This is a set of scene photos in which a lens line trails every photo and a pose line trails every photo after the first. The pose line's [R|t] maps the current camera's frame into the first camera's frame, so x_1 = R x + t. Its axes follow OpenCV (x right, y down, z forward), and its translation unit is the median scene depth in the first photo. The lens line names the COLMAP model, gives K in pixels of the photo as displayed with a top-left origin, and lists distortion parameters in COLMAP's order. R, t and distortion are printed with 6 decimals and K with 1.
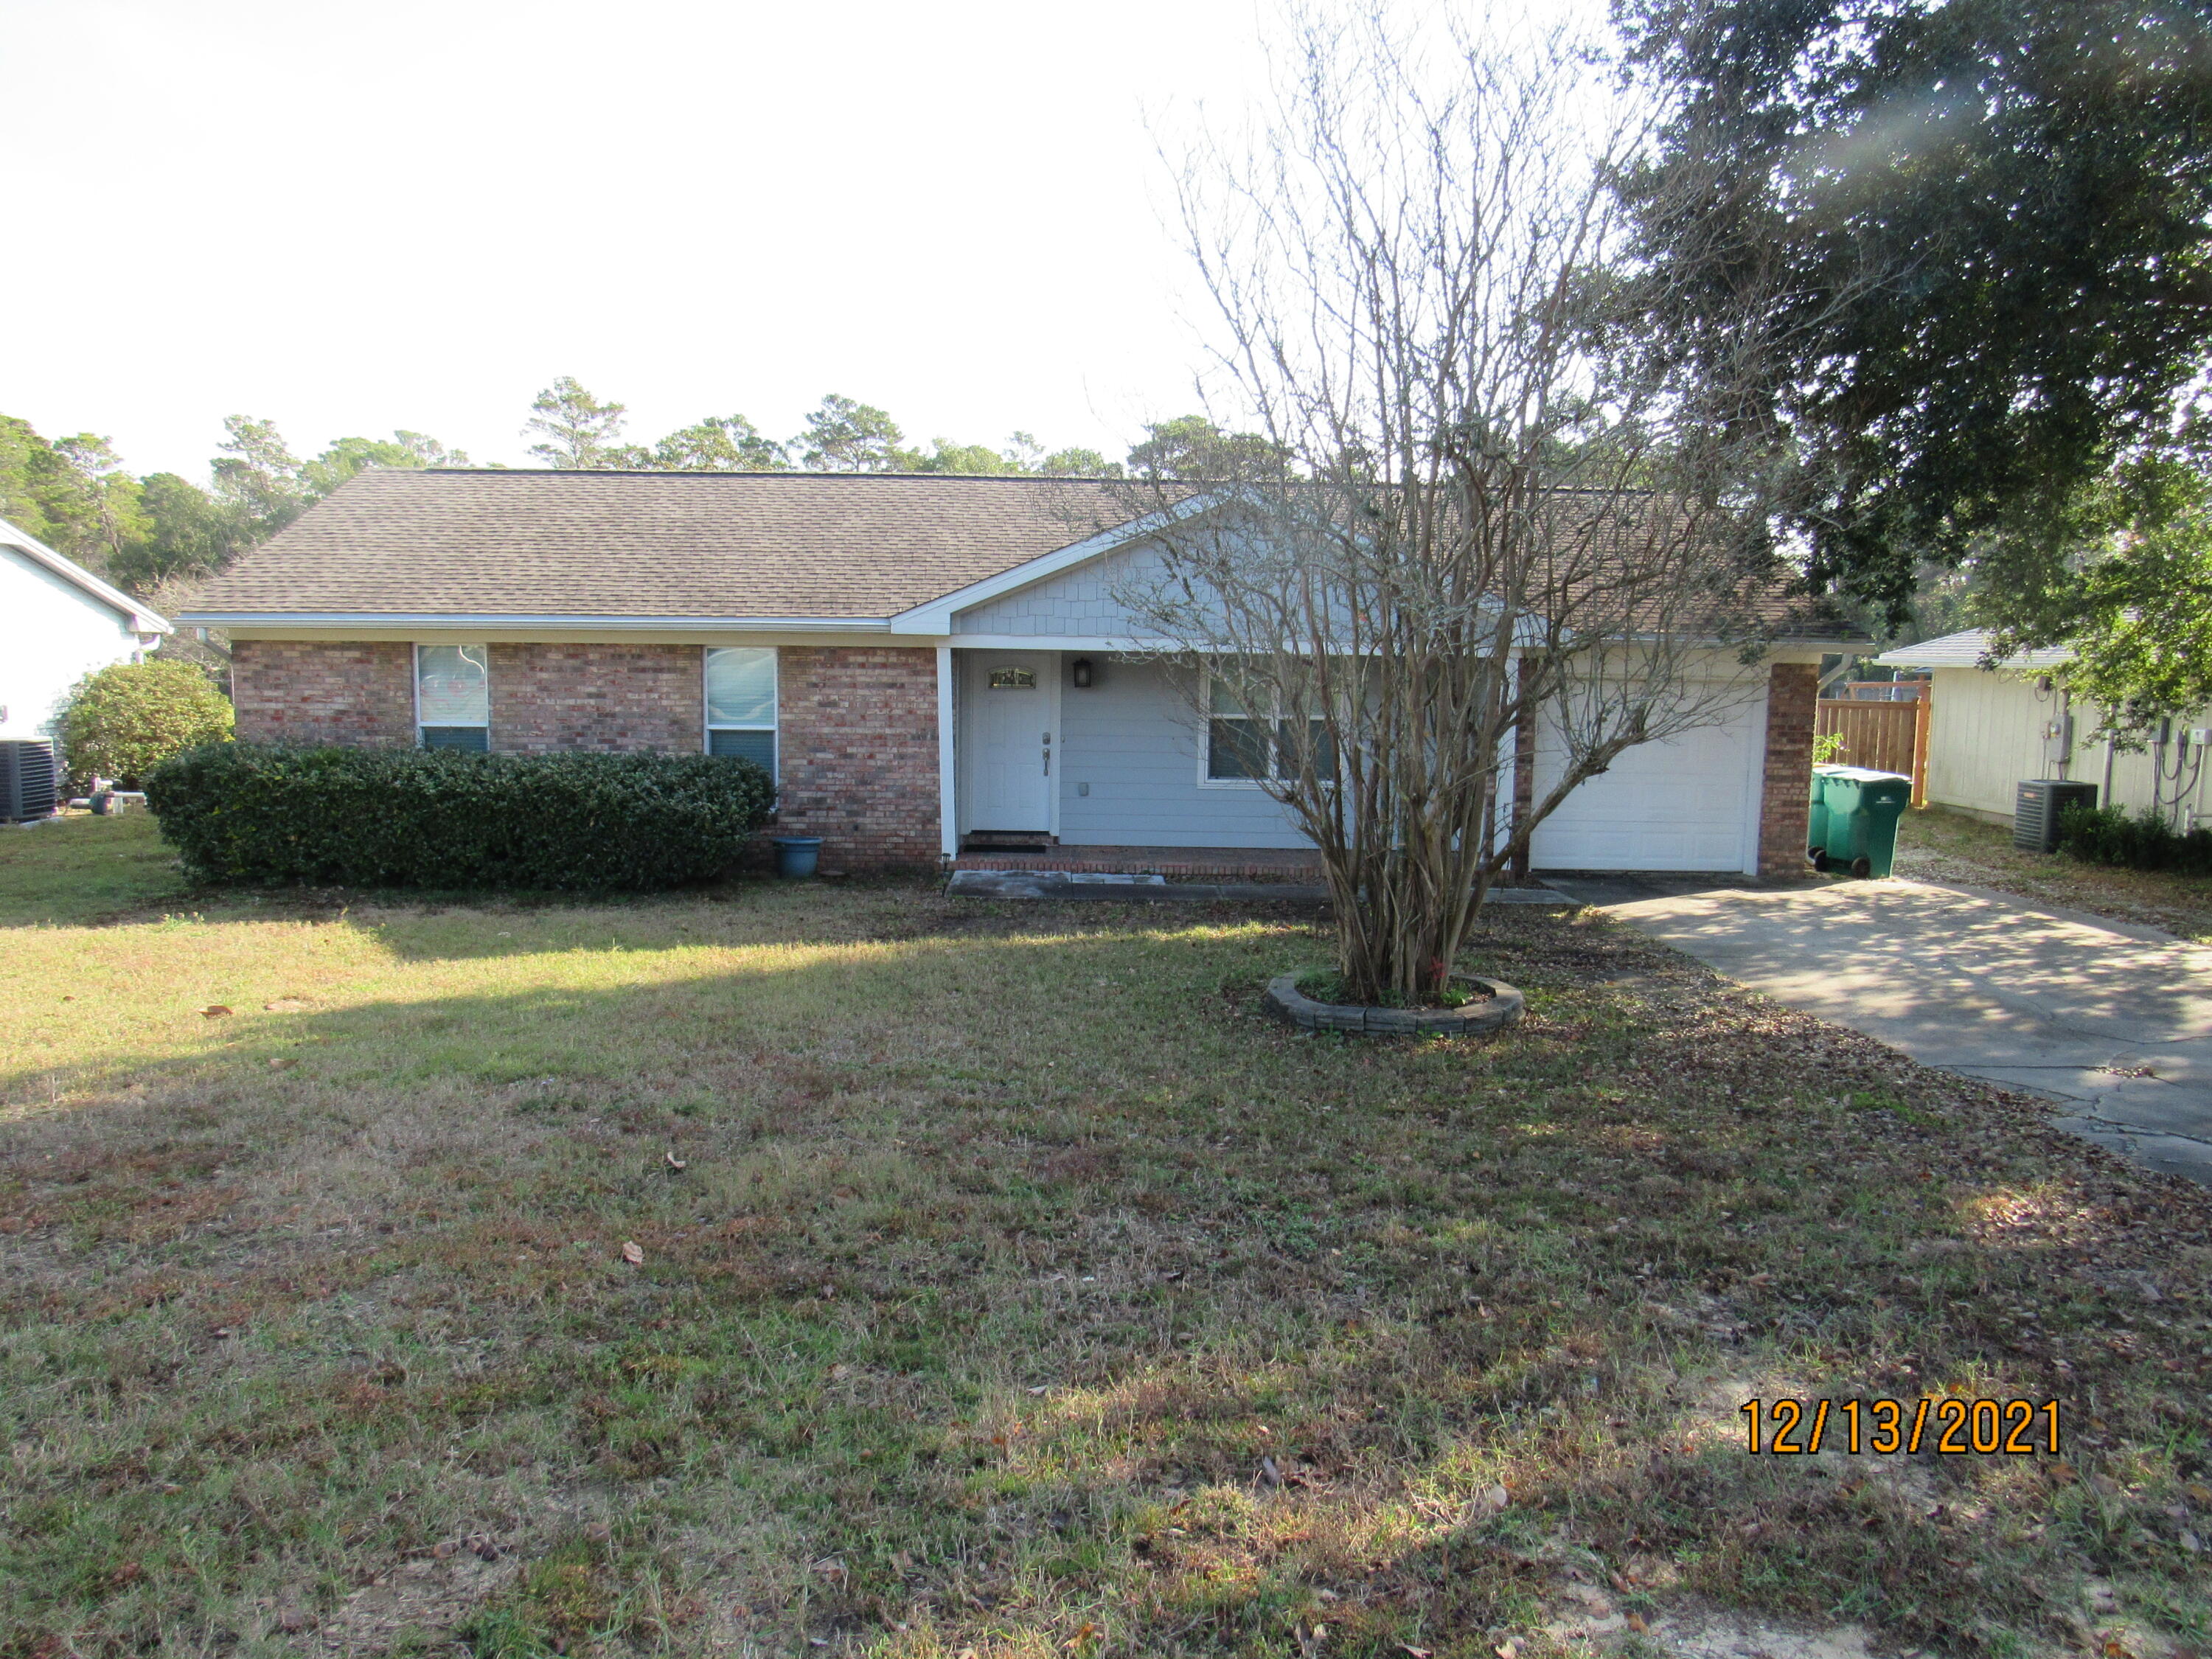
lens RADIAL K [[1580.6, 0, 1106.0], [0, 1580.6, 829.5], [0, 0, 1]] dist [-0.018239, -0.003167]
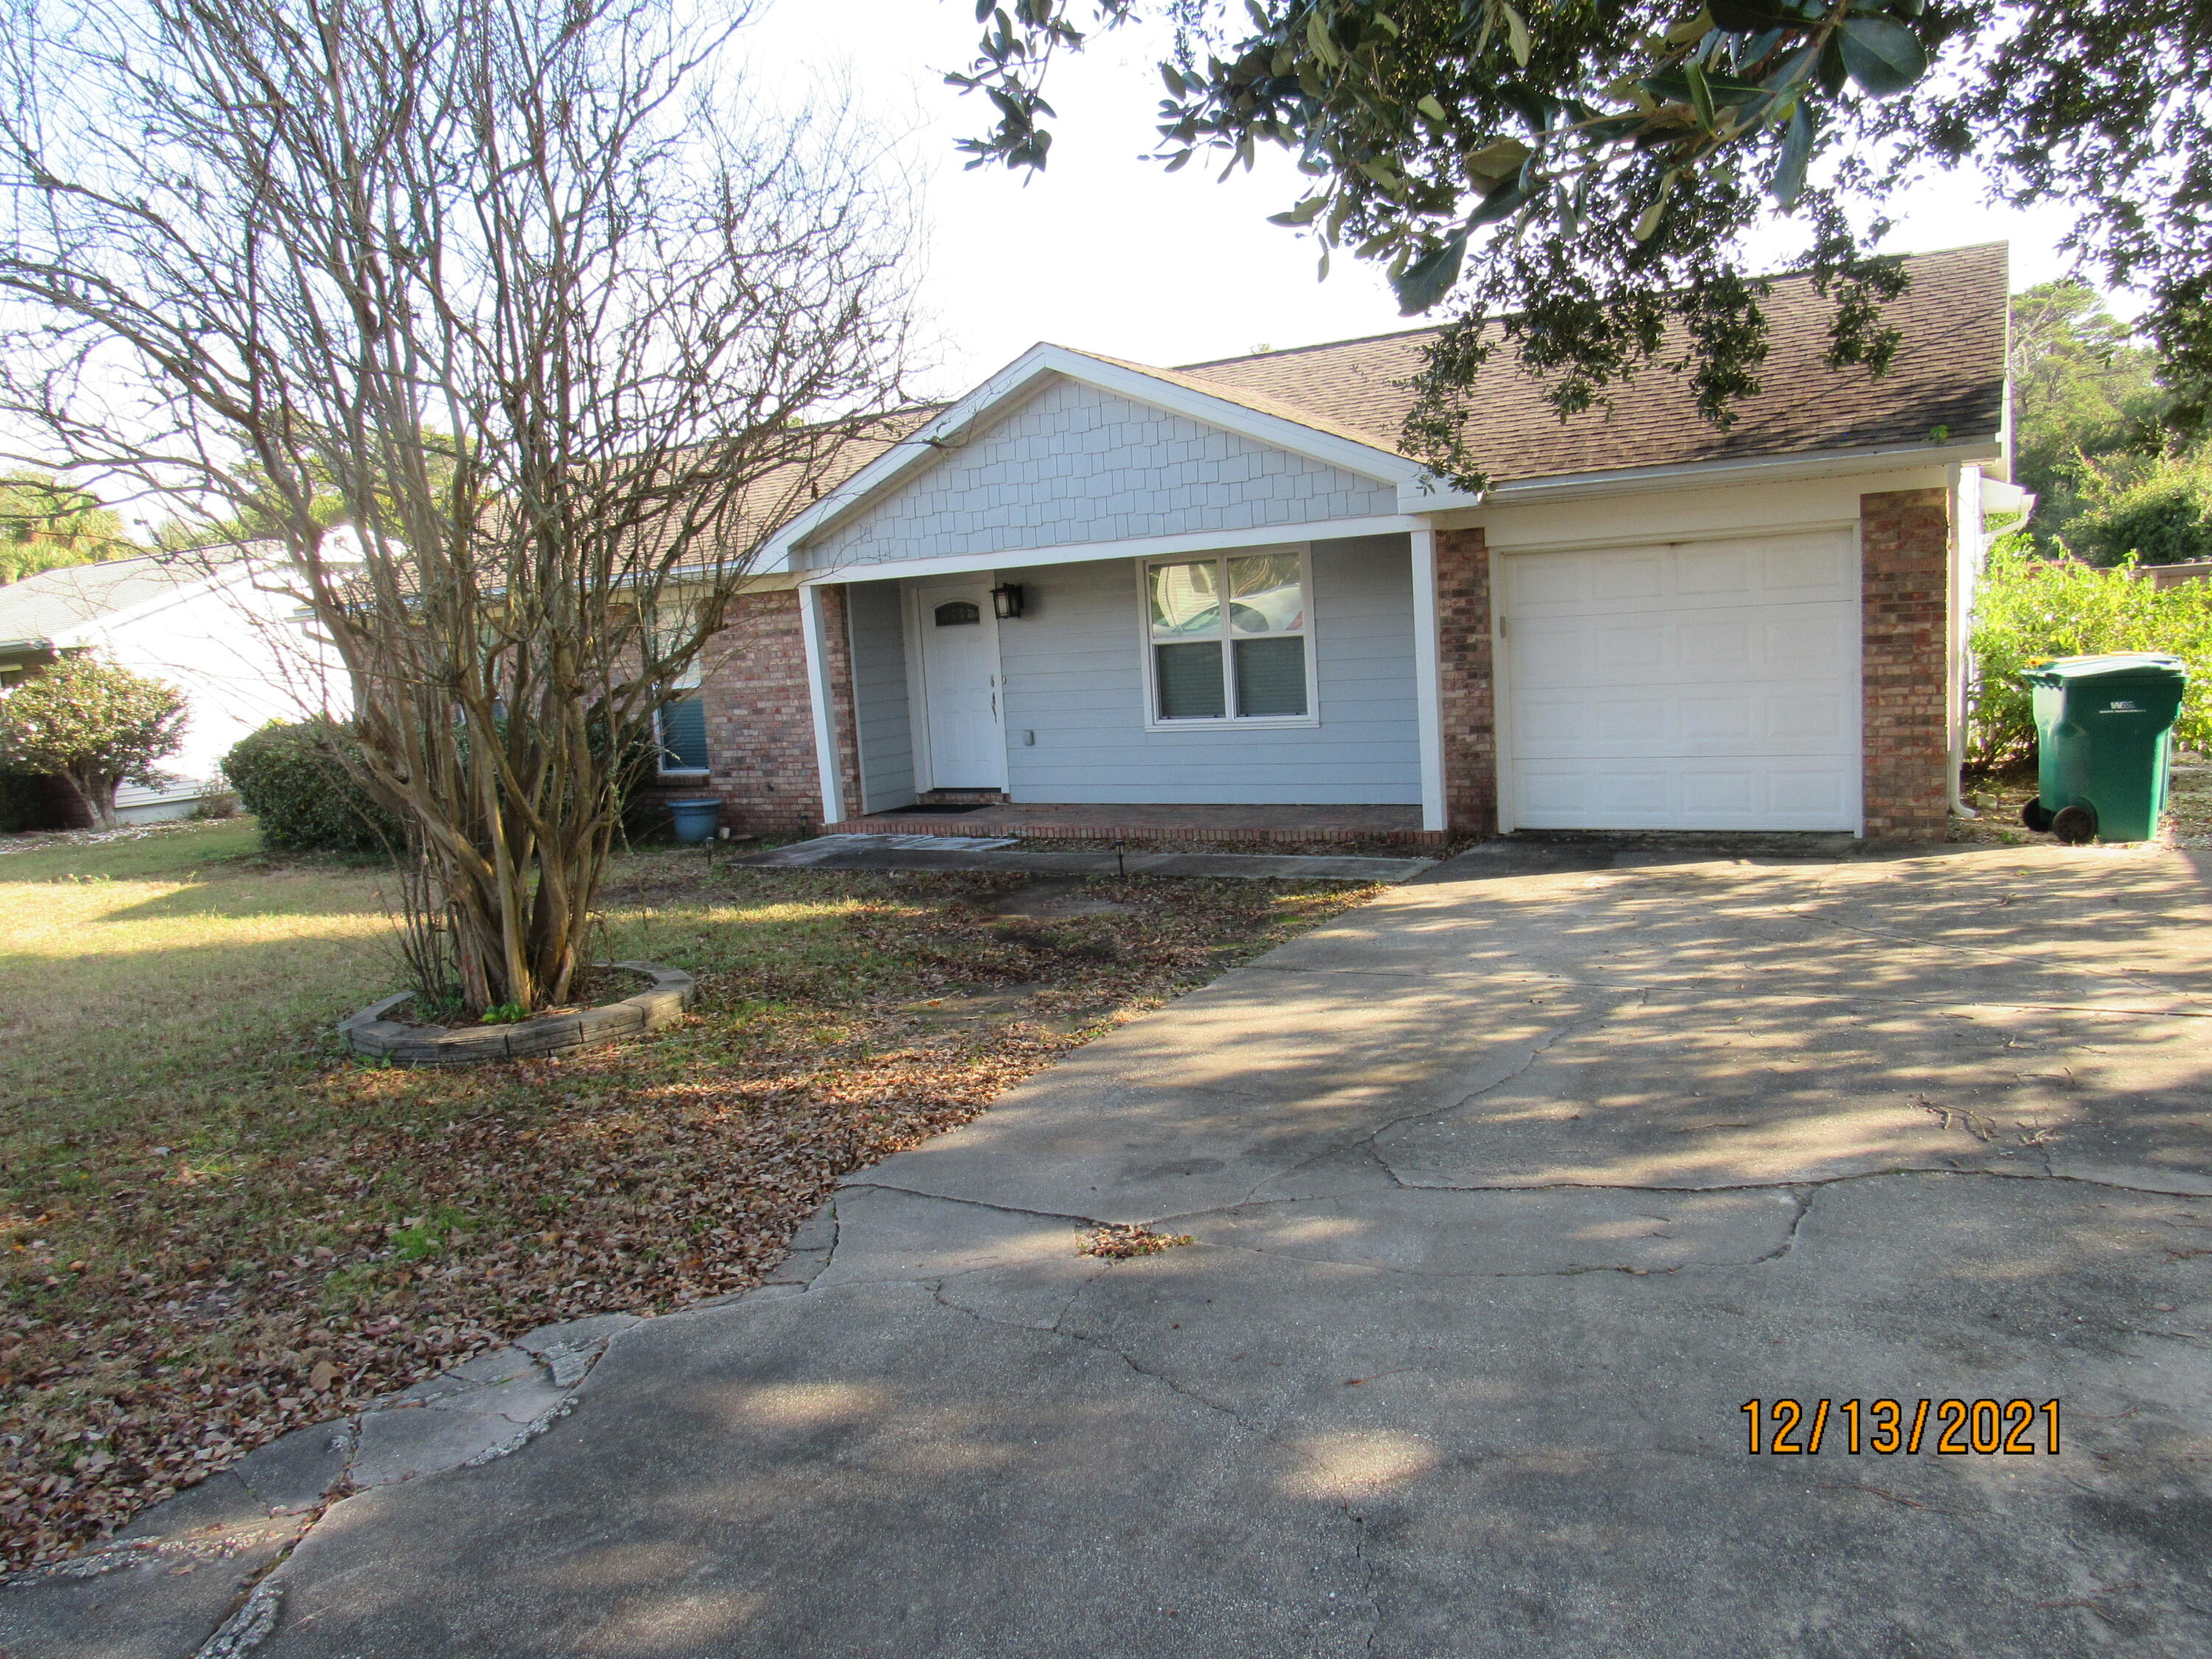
lens RADIAL K [[1580.6, 0, 1106.0], [0, 1580.6, 829.5], [0, 0, 1]] dist [-0.018239, -0.003167]
pose [[0.846033, -0.004808, -0.533109, 0.493582], [0.018543, 0.999620, 0.020412, 0.007733], [0.532808, -0.027155, 0.845800, 0.311728]]
